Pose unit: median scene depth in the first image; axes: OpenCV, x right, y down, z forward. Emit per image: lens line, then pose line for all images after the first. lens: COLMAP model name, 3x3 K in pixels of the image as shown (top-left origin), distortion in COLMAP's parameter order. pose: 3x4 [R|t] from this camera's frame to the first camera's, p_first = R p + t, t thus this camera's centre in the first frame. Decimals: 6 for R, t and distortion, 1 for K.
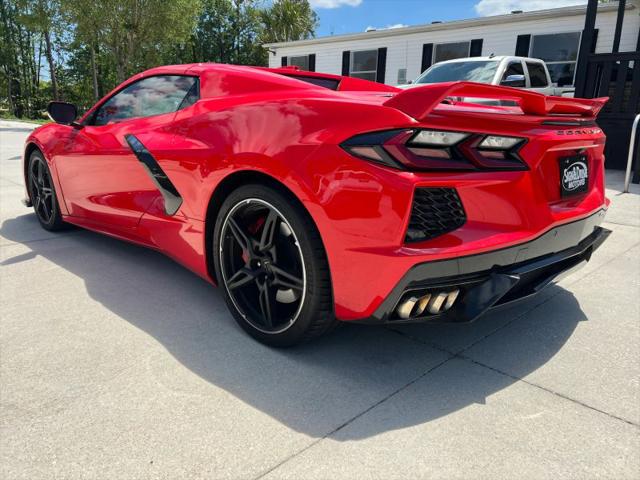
lens RADIAL K [[482.7, 0, 317.1], [0, 482.7, 236.4], [0, 0, 1]] dist [0.046935, -0.052560]
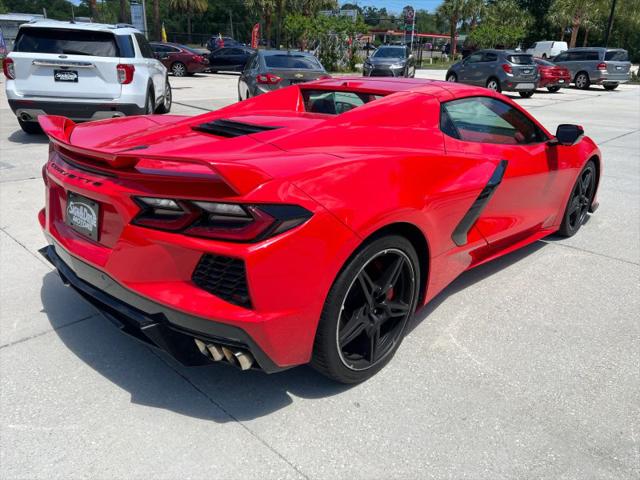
lens RADIAL K [[481.2, 0, 319.2], [0, 481.2, 243.4], [0, 0, 1]] dist [0.051543, -0.060374]
pose [[0.032260, 0.341373, -0.939374, 1.481124], [-0.267930, 0.908418, 0.320922, -0.516561], [0.962898, 0.241334, 0.120770, 1.335669]]
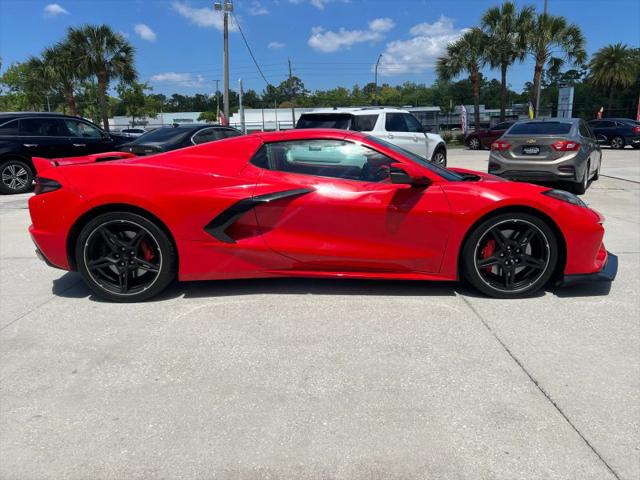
lens RADIAL K [[482.4, 0, 316.5], [0, 482.4, 242.6], [0, 0, 1]] dist [0.051973, -0.060896]
pose [[-0.711263, 0.141487, -0.688539, 1.247789], [-0.170274, 0.915680, 0.364056, -0.881704], [0.681990, 0.376180, -0.627198, 3.150456]]
